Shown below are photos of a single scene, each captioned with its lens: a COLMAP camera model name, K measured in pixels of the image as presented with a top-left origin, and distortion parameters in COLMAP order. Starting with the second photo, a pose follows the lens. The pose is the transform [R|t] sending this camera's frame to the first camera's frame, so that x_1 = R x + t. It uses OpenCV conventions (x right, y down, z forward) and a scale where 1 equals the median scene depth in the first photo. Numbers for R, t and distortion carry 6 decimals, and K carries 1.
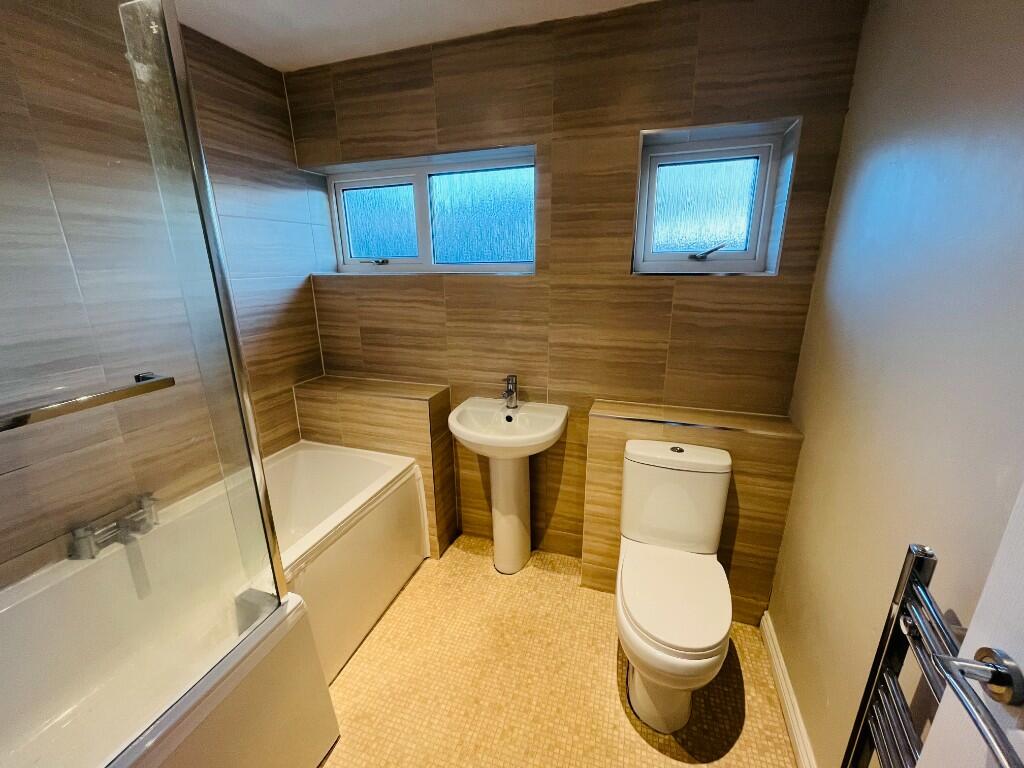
lens RADIAL K [[415.5, 0, 510.5], [0, 415.5, 382.6], [0, 0, 1]] dist [-0.002949, -0.000870]
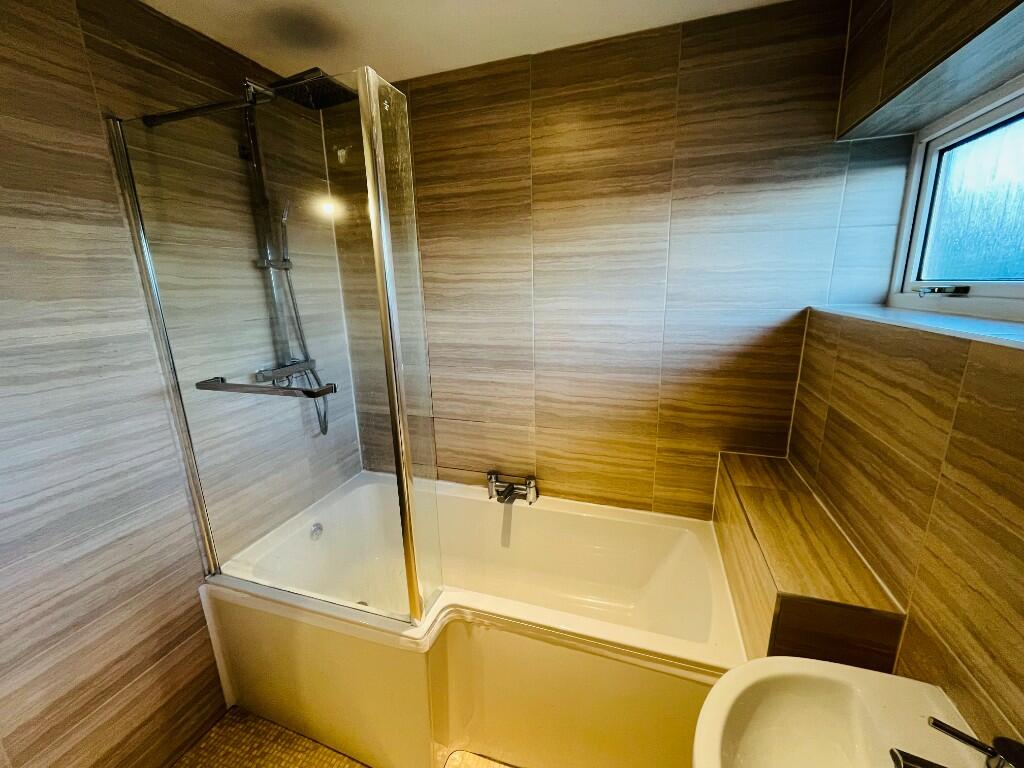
lens RADIAL K [[415.5, 0, 510.5], [0, 415.5, 382.6], [0, 0, 1]] dist [-0.002949, -0.000870]
pose [[0.002603, 0.243317, -0.969943, 0.186629], [-0.256634, 0.937624, 0.234520, -0.202939], [0.966505, 0.248310, 0.064884, 0.598685]]
